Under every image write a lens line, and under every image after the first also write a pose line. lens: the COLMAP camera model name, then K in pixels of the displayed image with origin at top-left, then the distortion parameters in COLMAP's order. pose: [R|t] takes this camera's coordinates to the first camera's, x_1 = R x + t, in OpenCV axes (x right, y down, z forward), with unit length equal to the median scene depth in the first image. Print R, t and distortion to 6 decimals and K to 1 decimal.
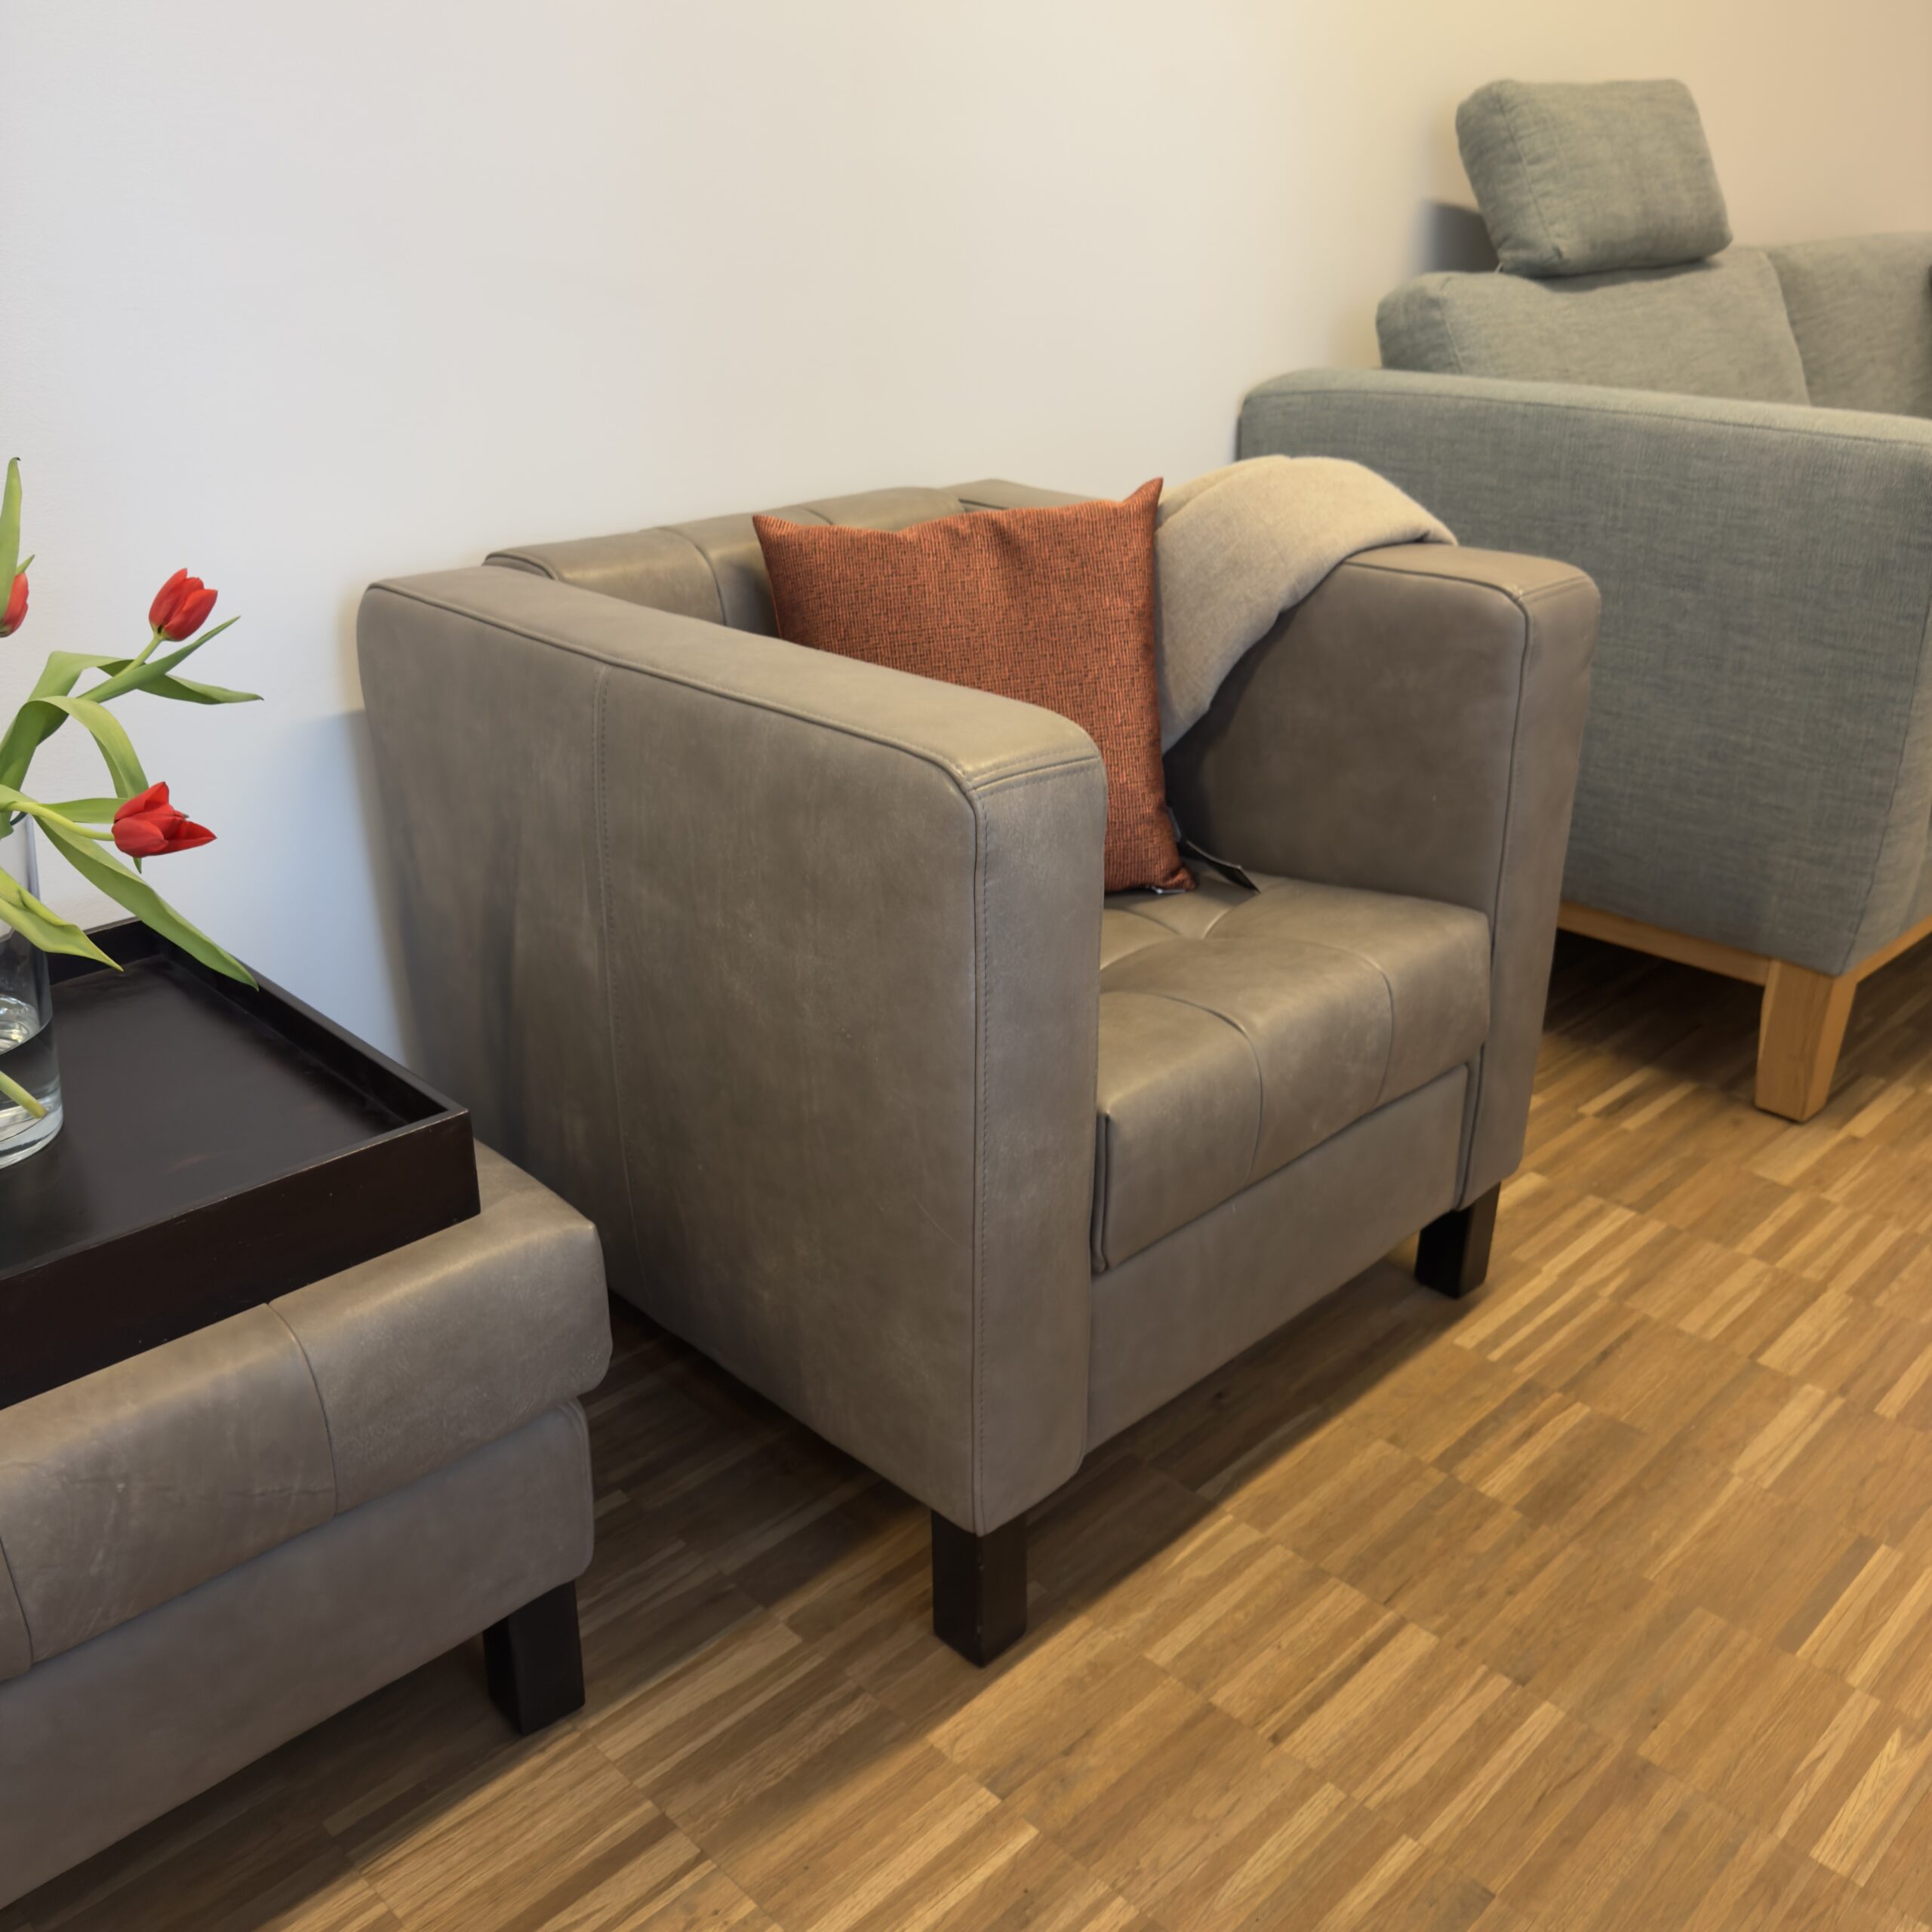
lens RADIAL K [[1823.4, 0, 979.5], [0, 1823.4, 962.8], [0, 0, 1]] dist [0.163488, -0.386480]
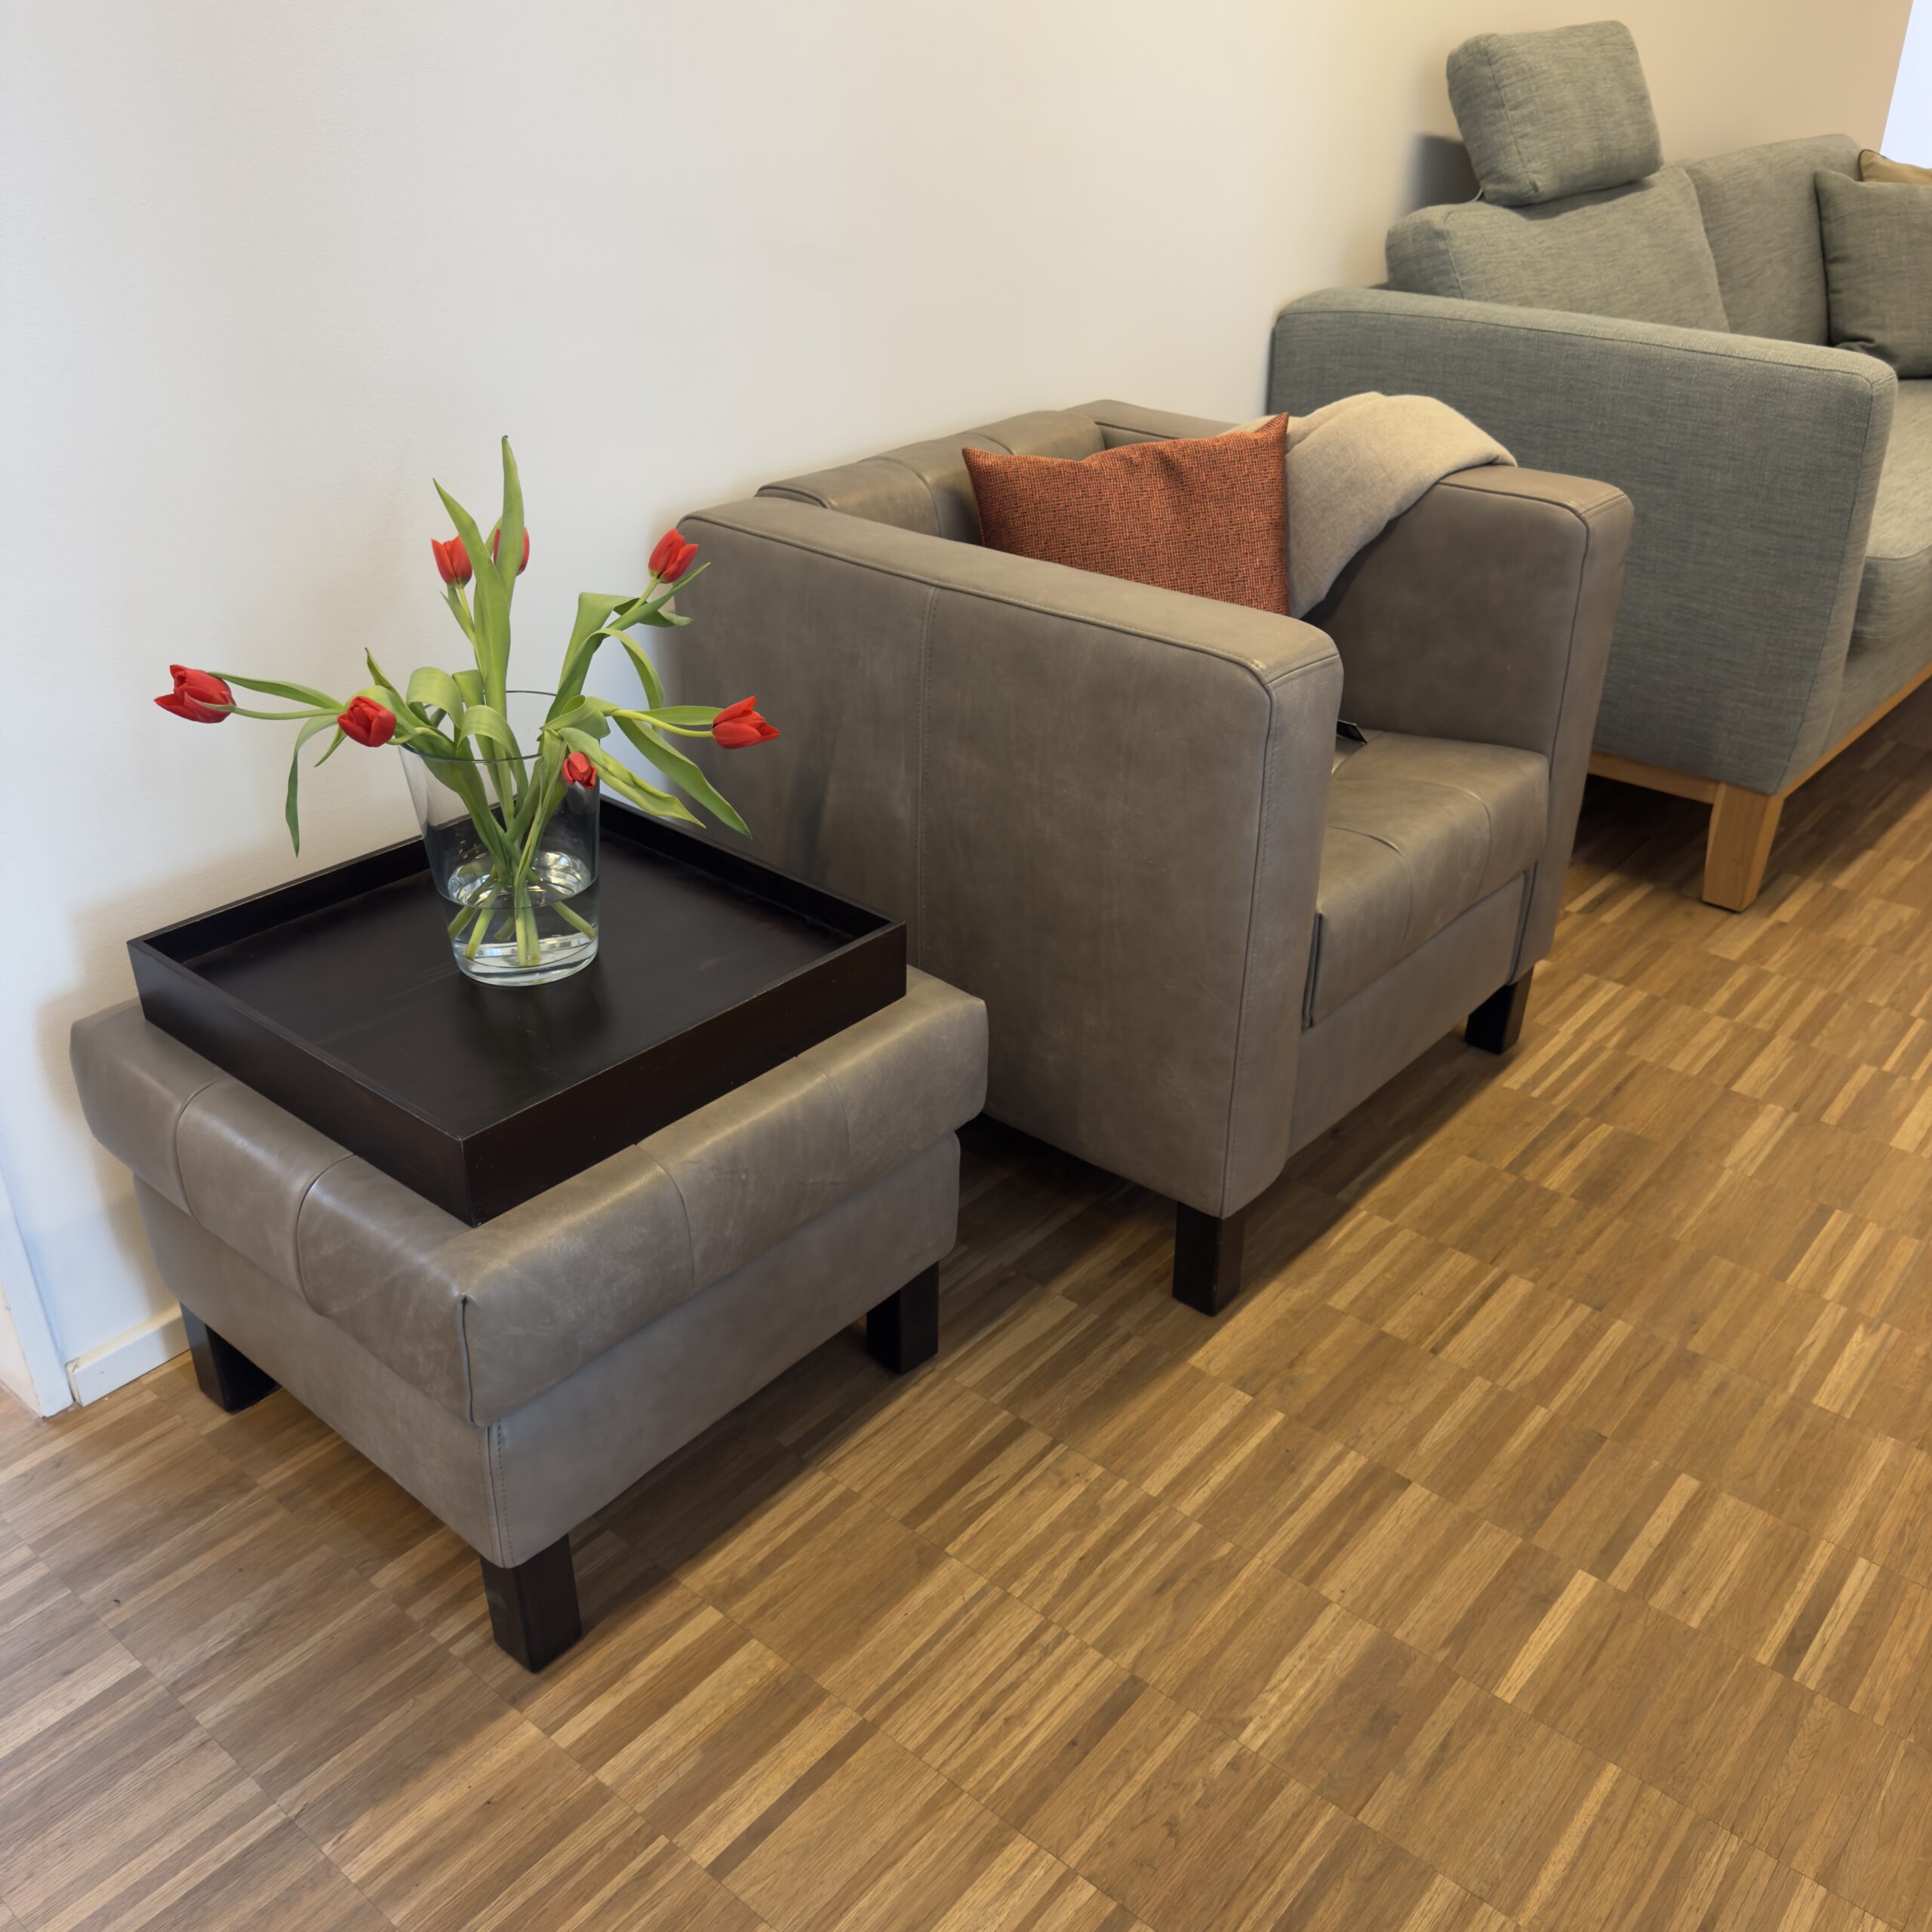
lens RADIAL K [[1819.0, 0, 967.0], [0, 1819.0, 956.2], [0, 0, 1]] dist [0.165446, -0.385585]
pose [[0.996036, -0.033799, 0.082281, -0.240872], [0.026712, 0.995958, 0.085751, -0.007772], [-0.084847, -0.083213, 0.992913, -0.269746]]
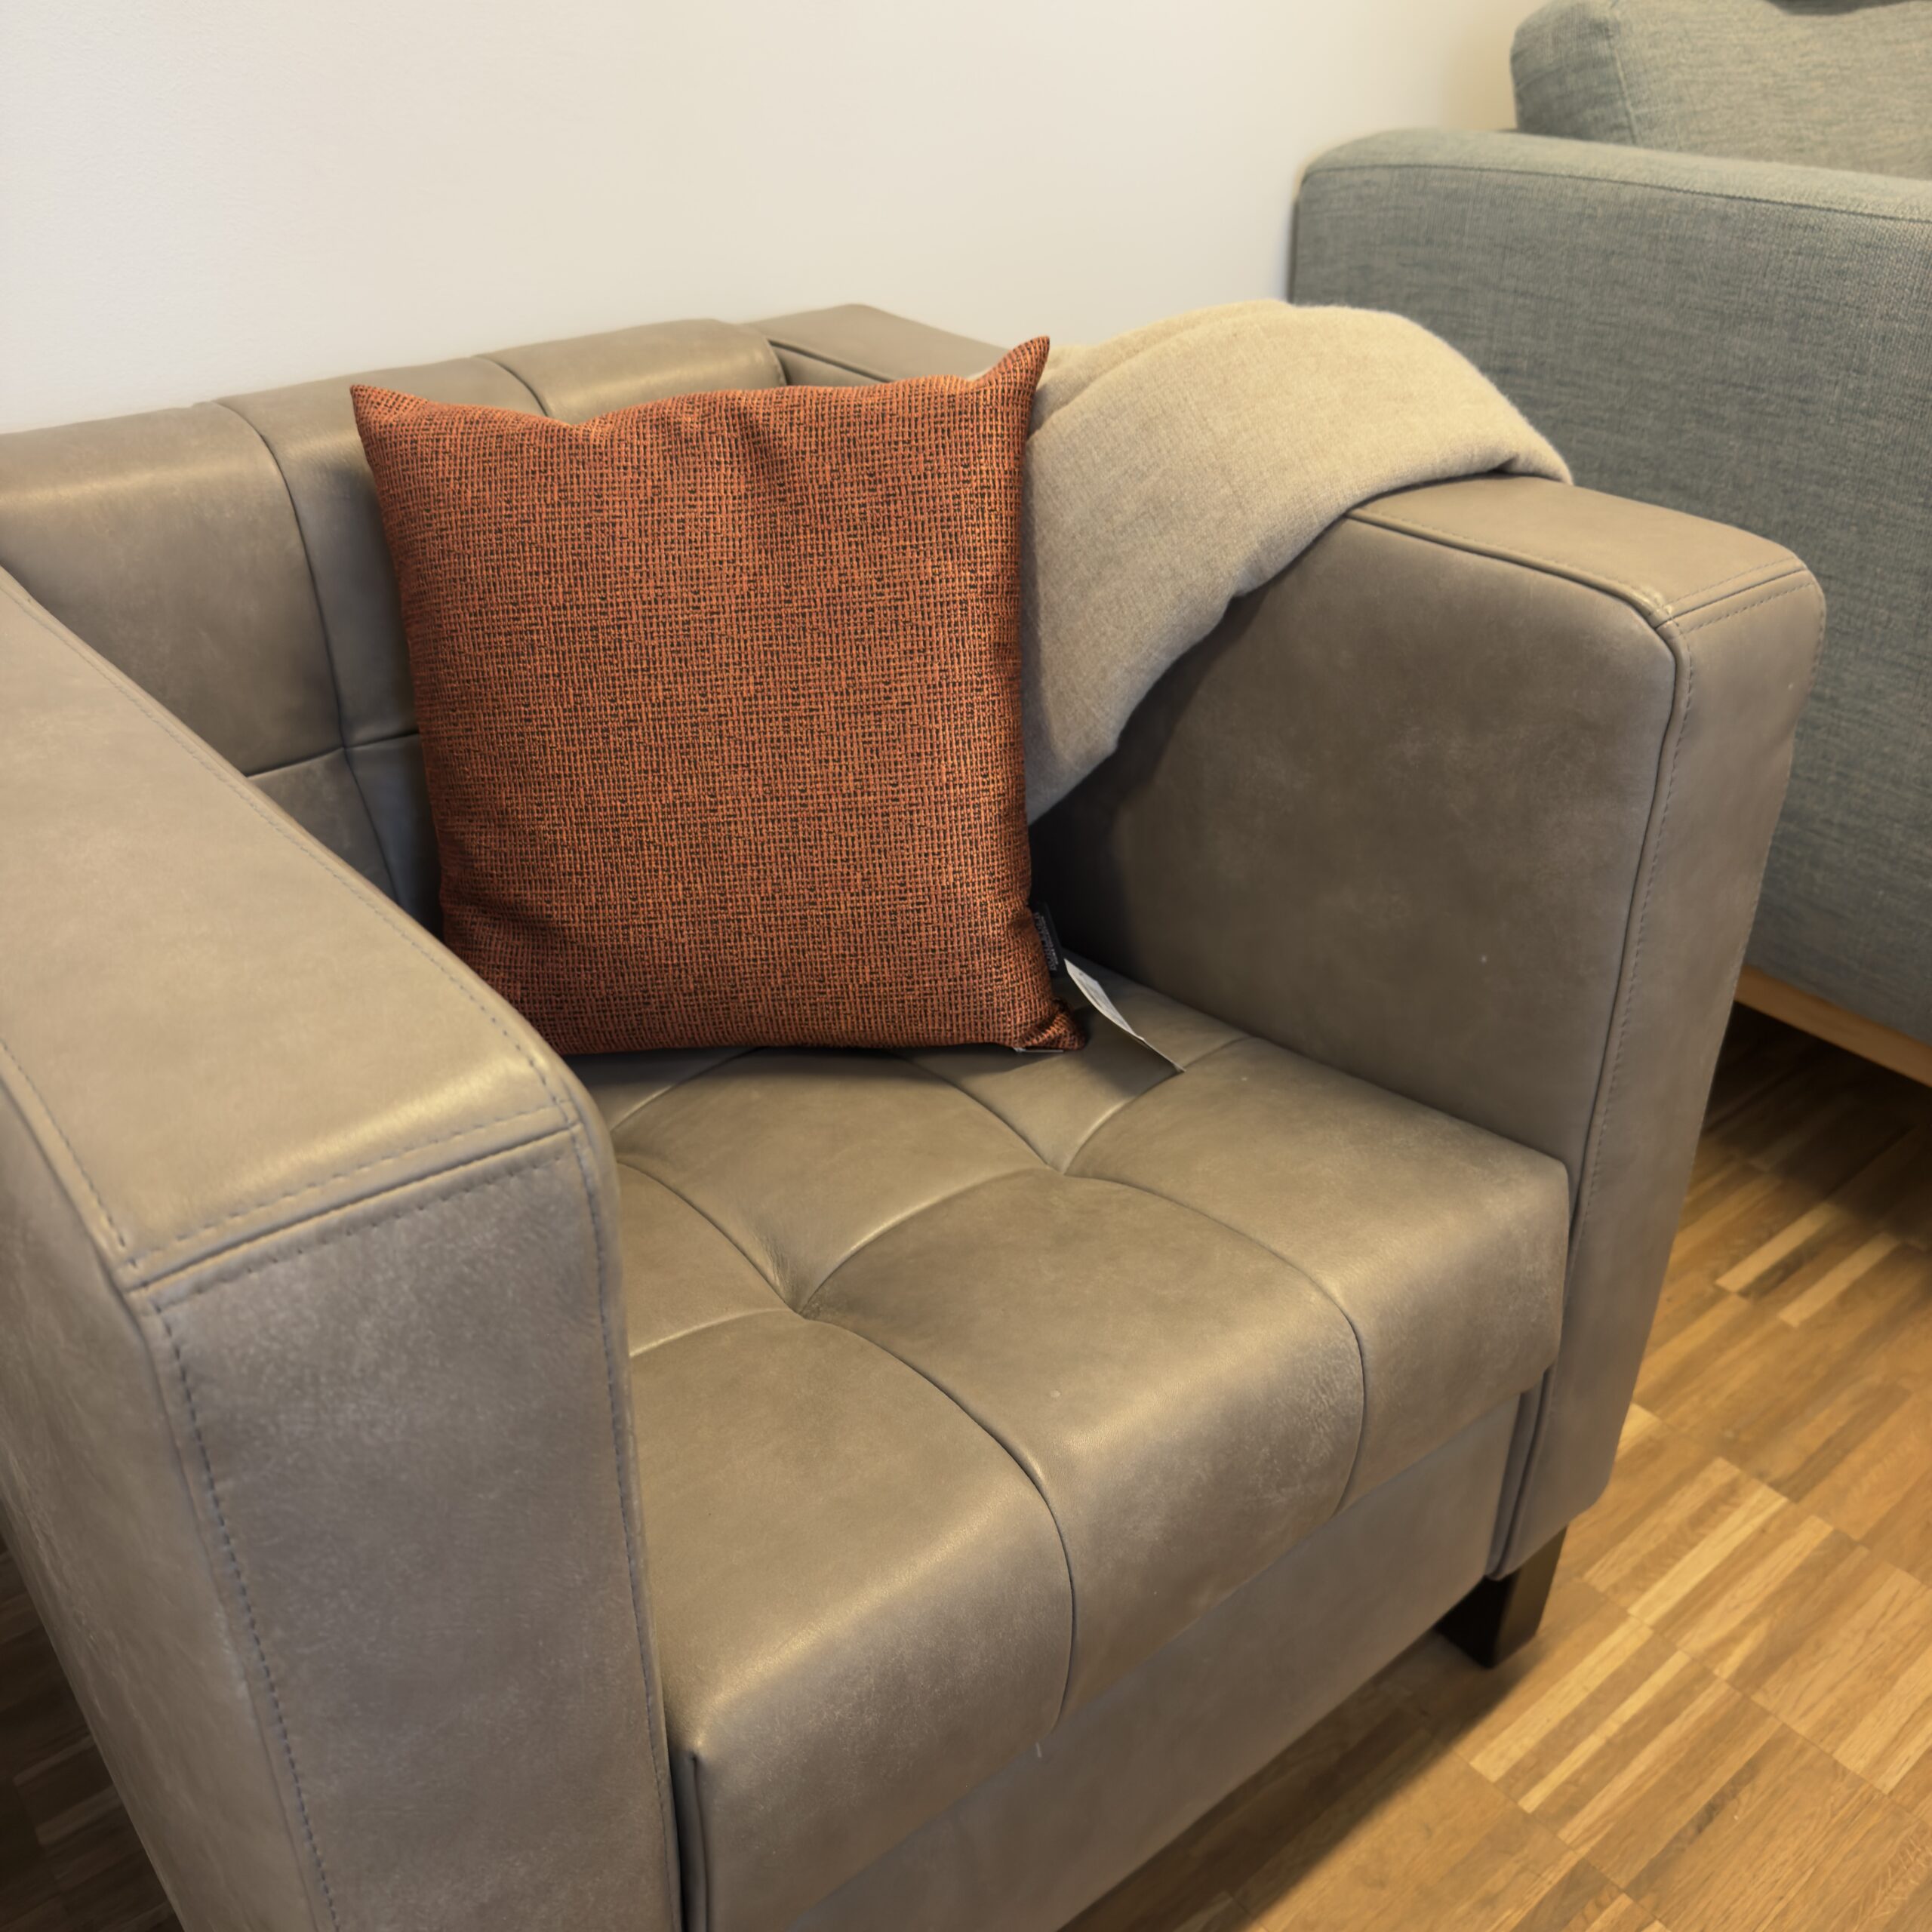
lens RADIAL K [[1827.1, 0, 969.7], [0, 1827.1, 970.7], [0, 0, 1]] dist [0.096913, -0.183255]
pose [[0.995549, 0.049625, -0.080128, 0.133217], [-0.039110, 0.991022, 0.127848, -0.145875], [0.085753, -0.124145, 0.988552, 0.425529]]
